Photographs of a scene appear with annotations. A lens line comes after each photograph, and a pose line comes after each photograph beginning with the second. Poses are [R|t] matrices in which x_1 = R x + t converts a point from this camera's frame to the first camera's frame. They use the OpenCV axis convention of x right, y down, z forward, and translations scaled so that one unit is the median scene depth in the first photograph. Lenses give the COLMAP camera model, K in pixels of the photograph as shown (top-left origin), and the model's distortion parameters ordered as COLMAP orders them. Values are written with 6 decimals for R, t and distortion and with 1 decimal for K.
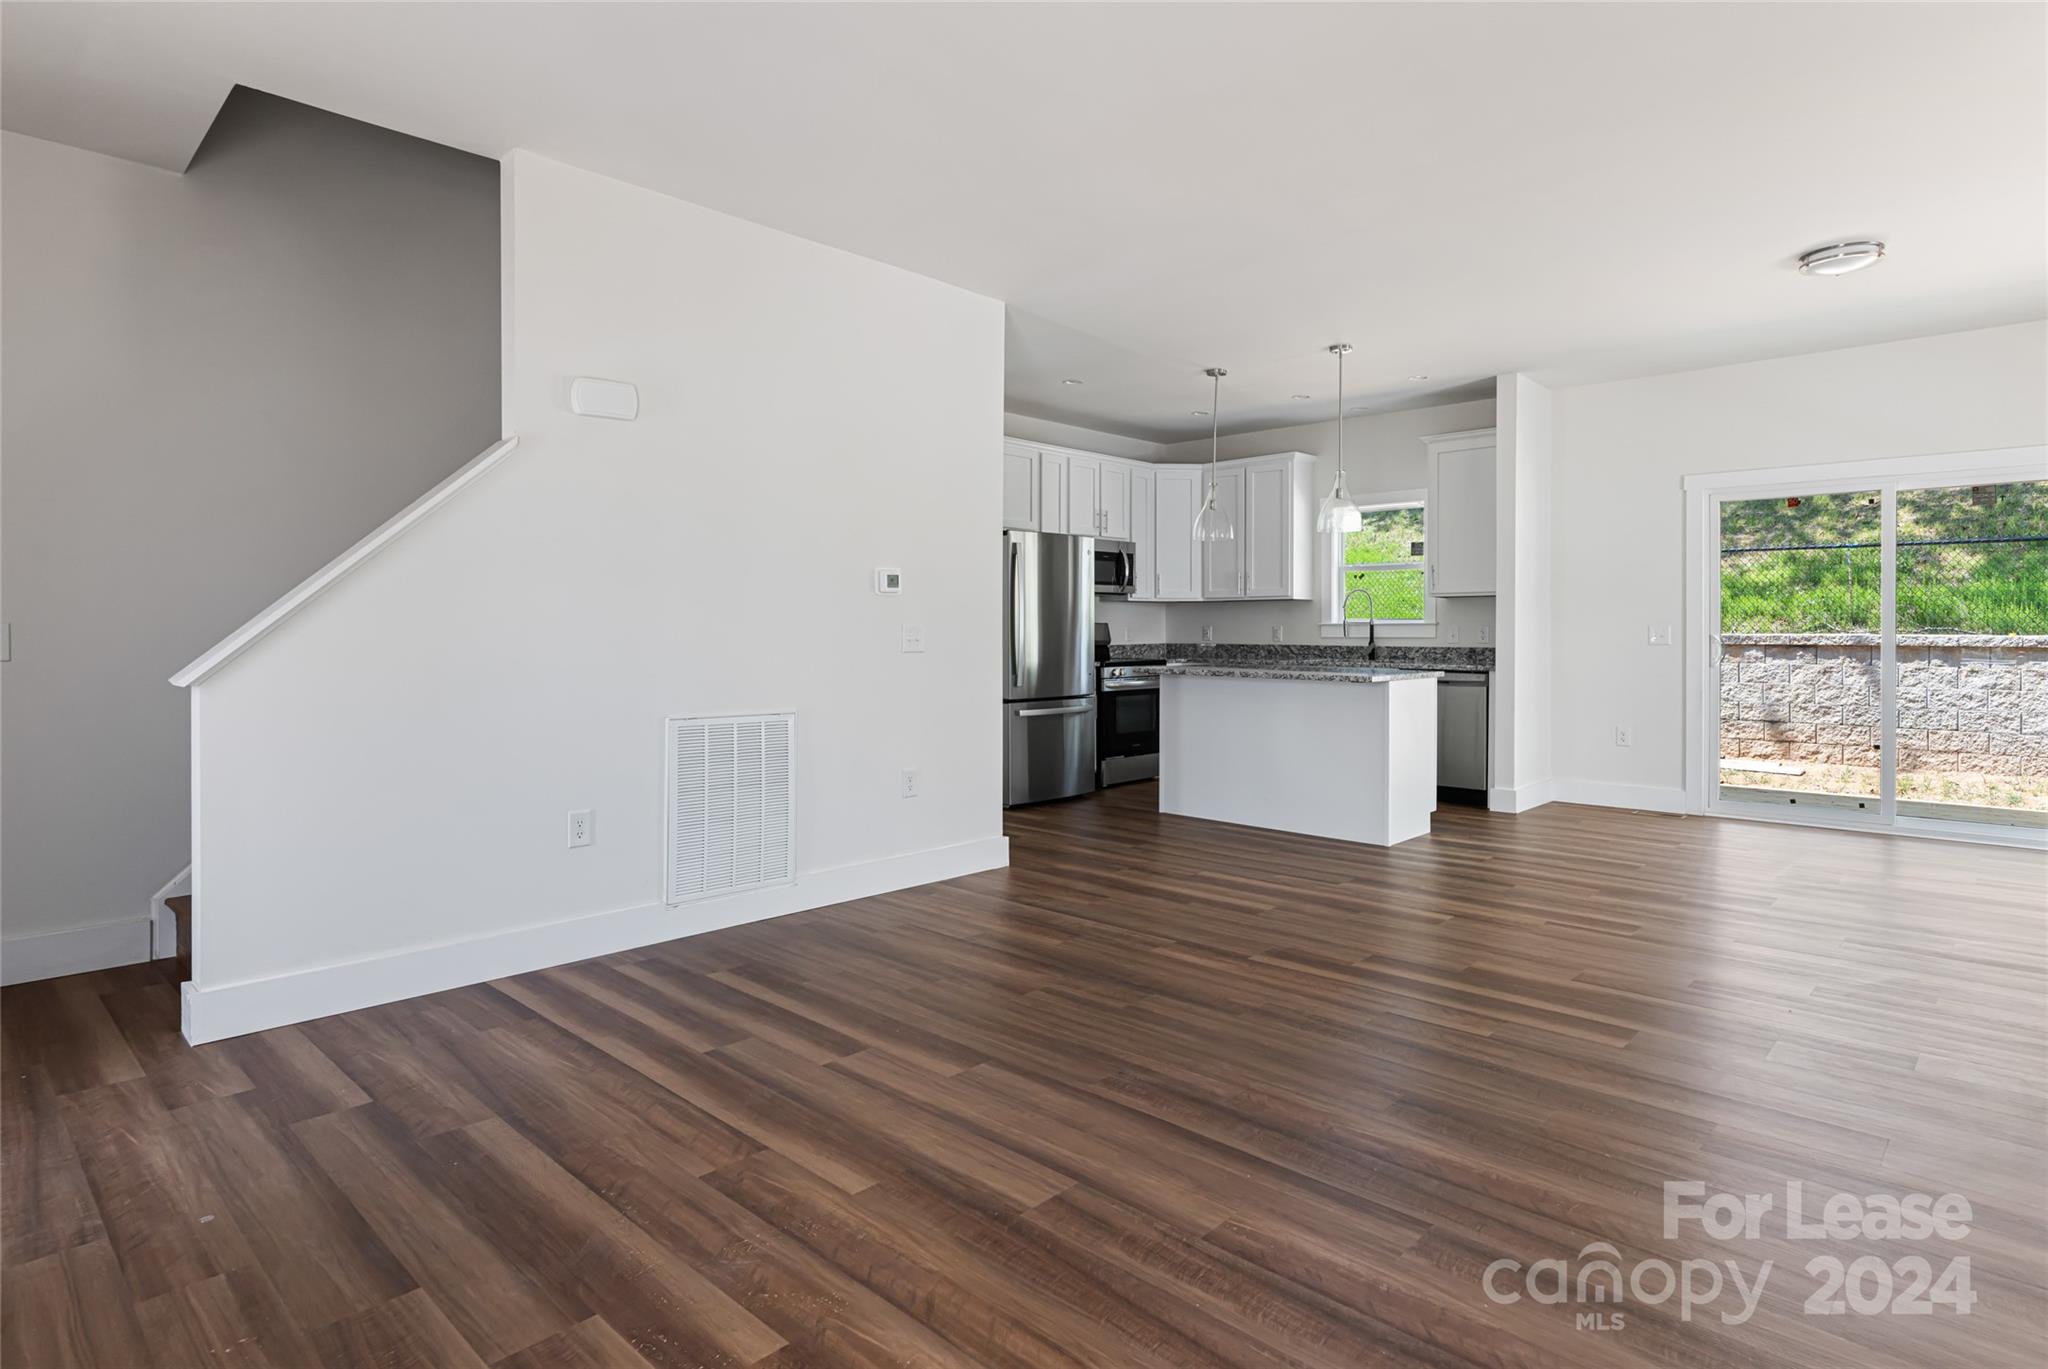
lens RADIAL K [[1133.9, 0, 1052.1], [0, 1133.9, 654.3], [0, 0, 1]] dist [-0.004989, -0.000427]
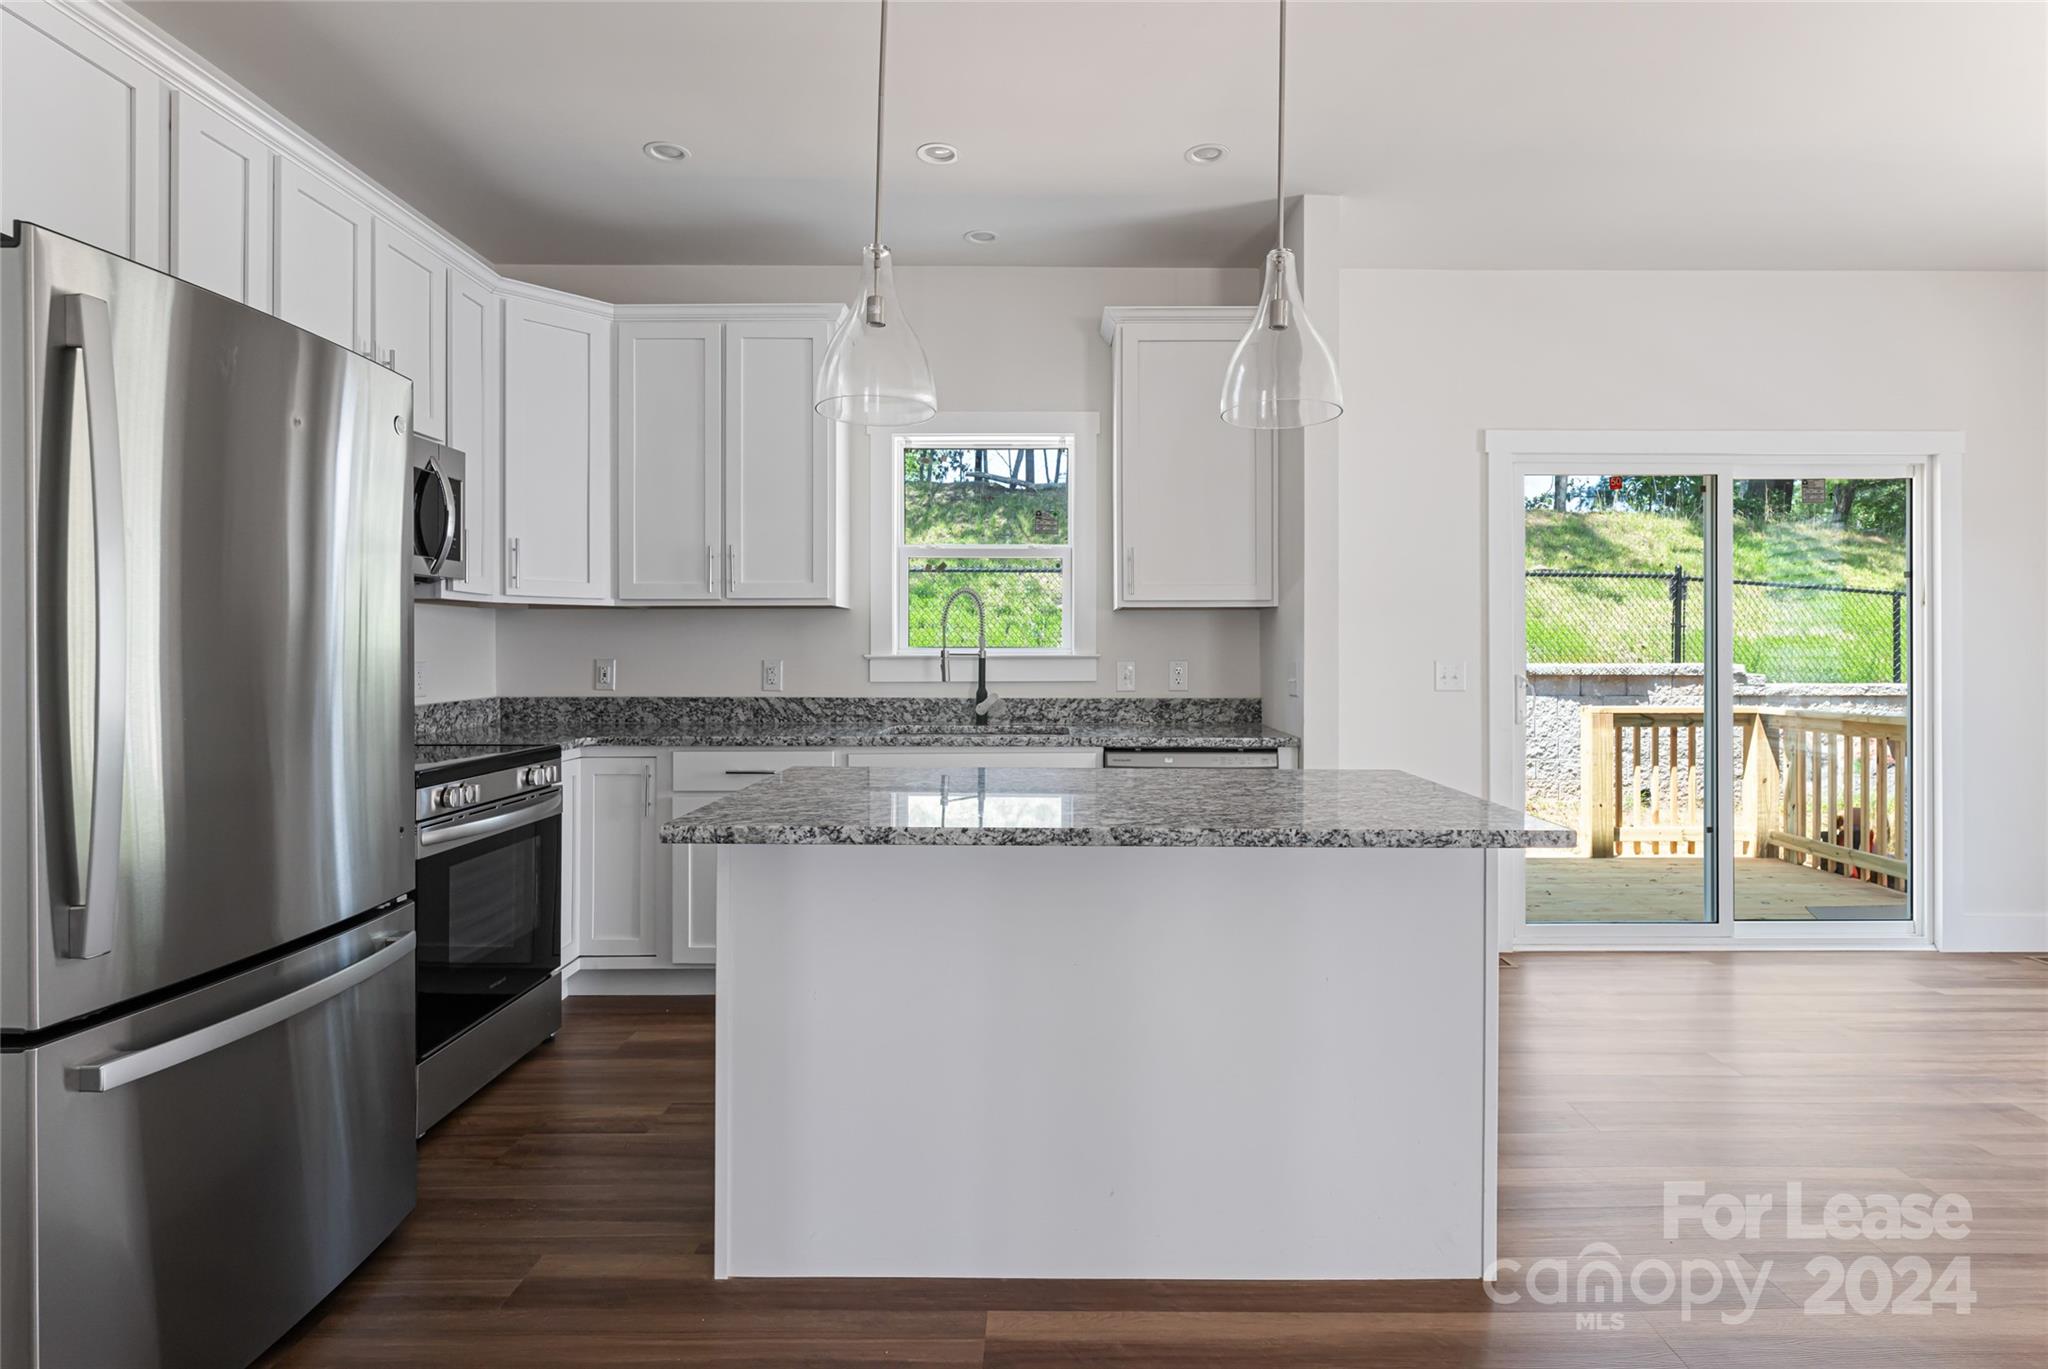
lens RADIAL K [[1059.5, 0, 1057.6], [0, 1059.5, 655.4], [0, 0, 1]] dist [0.002545, 0.000860]
pose [[0.735309, -0.001771, 0.677730, -0.027066], [0.013961, 0.999824, -0.012535, -0.020841], [-0.677588, 0.018679, 0.735204, 0.613946]]
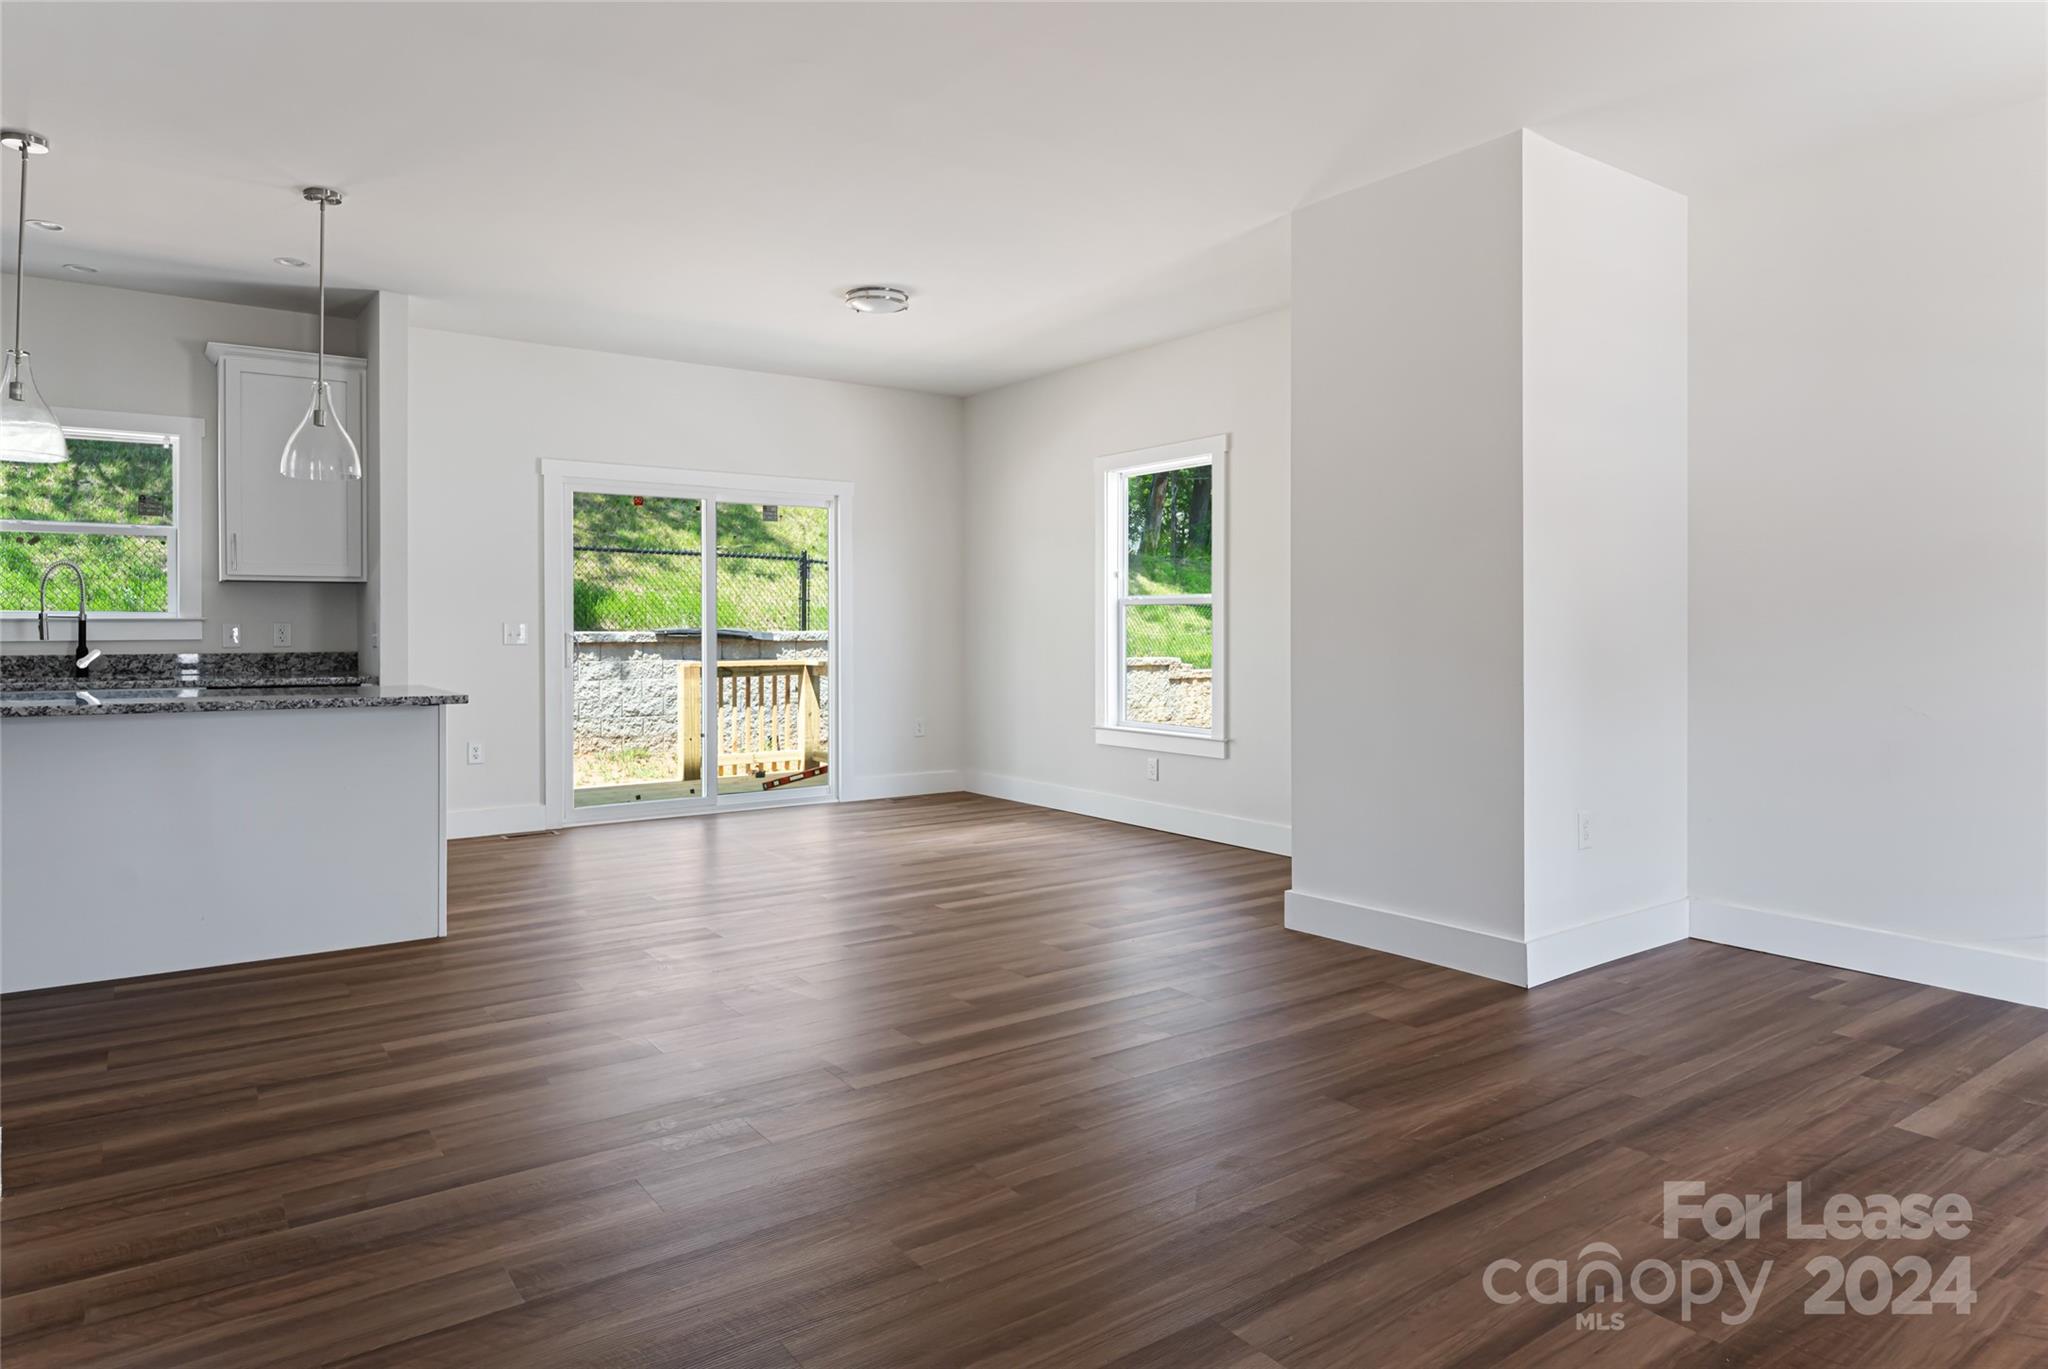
lens RADIAL K [[1196.2, 0, 1053.6], [0, 1196.2, 624.8], [0, 0, 1]] dist [0.003287, -0.000945]
pose [[0.184775, 0.000657, 0.982781, -0.265380], [0.023043, 0.999722, -0.005001, -0.008287], [-0.982511, 0.023571, 0.184709, 0.356583]]
